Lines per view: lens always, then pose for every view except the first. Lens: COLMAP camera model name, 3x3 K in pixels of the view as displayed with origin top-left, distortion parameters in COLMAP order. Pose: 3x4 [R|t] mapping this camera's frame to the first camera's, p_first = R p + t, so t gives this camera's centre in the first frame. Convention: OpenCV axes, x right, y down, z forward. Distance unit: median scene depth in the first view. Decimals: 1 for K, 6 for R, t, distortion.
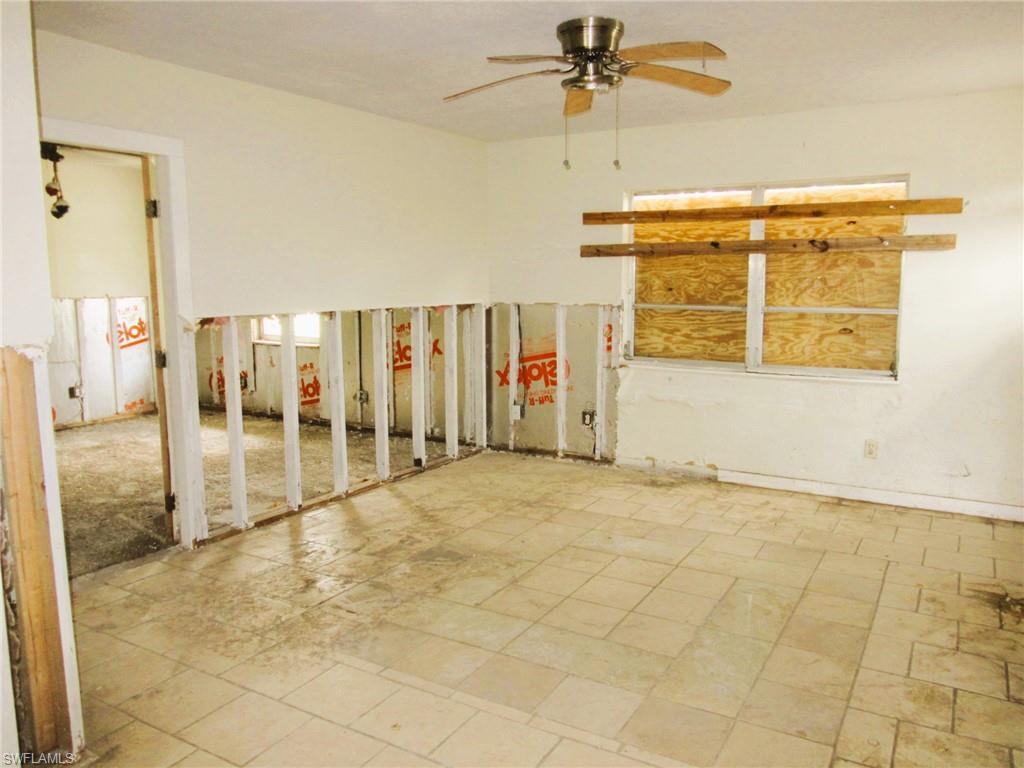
lens RADIAL K [[764.8, 0, 515.3], [0, 764.8, 384.5], [0, 0, 1]] dist [-0.026251, 0.000445]
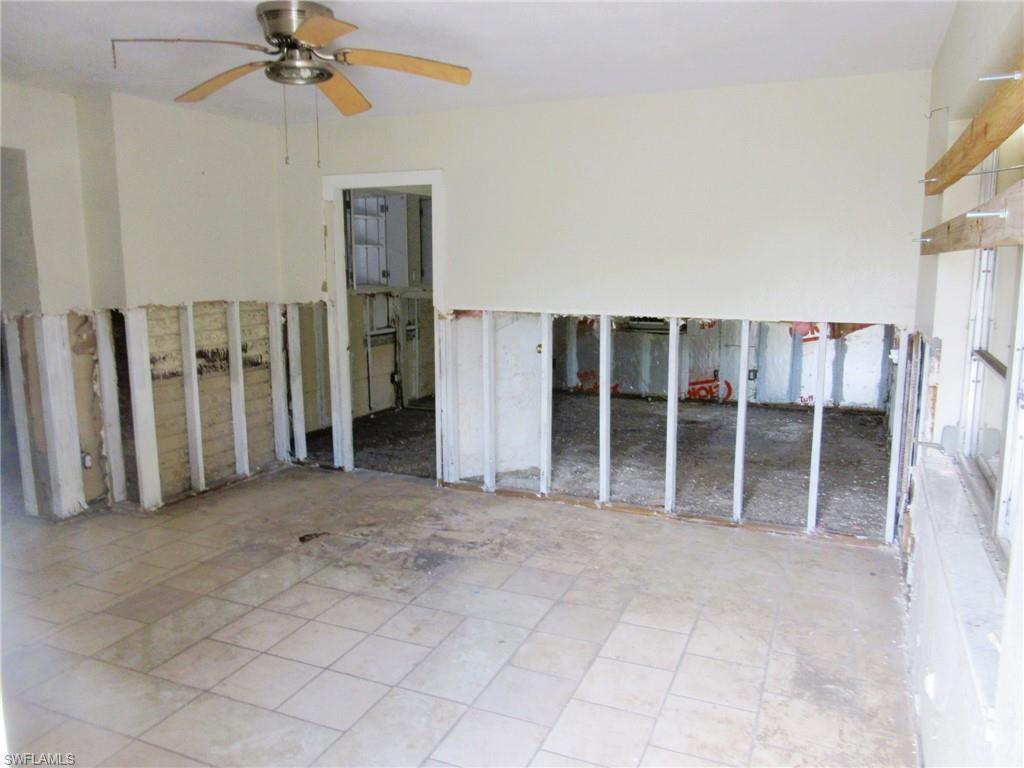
lens RADIAL K [[764.8, 0, 515.7], [0, 764.8, 382.7], [0, 0, 1]] dist [-0.026251, 0.000445]
pose [[0.130636, 0.157874, -0.978780, 0.826049], [-0.140568, 0.980216, 0.139345, -0.153180], [0.981415, 0.119382, 0.150243, 0.890587]]
